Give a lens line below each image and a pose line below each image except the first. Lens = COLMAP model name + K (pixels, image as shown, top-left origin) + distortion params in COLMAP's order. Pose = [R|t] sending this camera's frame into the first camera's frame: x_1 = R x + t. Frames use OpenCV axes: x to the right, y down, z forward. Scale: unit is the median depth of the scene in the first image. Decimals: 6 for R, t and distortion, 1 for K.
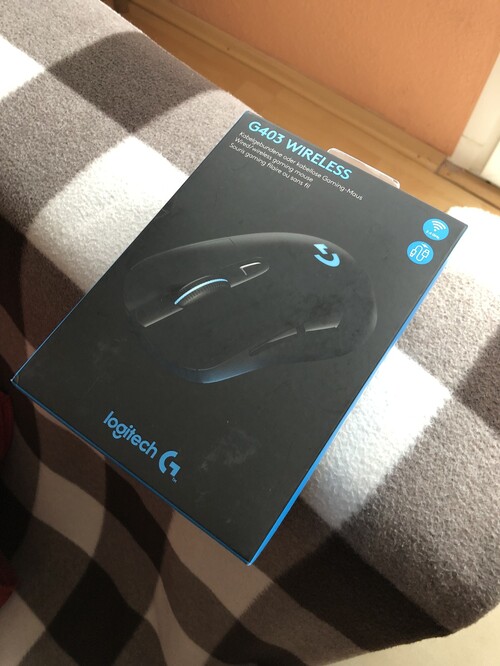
lens RADIAL K [[576.6, 0, 250.0], [0, 576.6, 333.0], [0, 0, 1]] dist [-0.002381, 0.005219]
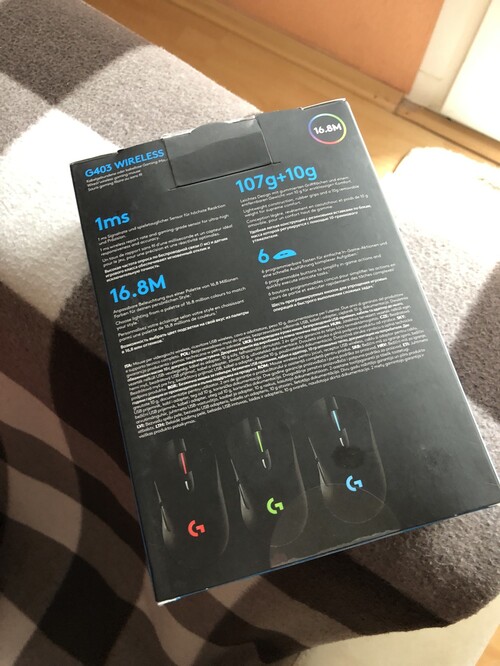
lens RADIAL K [[565.1, 0, 250.0], [0, 565.1, 333.0], [0, 0, 1]] dist [0.000118, 0.002235]
pose [[0.994416, -0.096513, 0.042689, 0.020423], [0.092163, 0.991275, 0.094229, -0.059060], [-0.051411, -0.089768, 0.994635, 0.104758]]
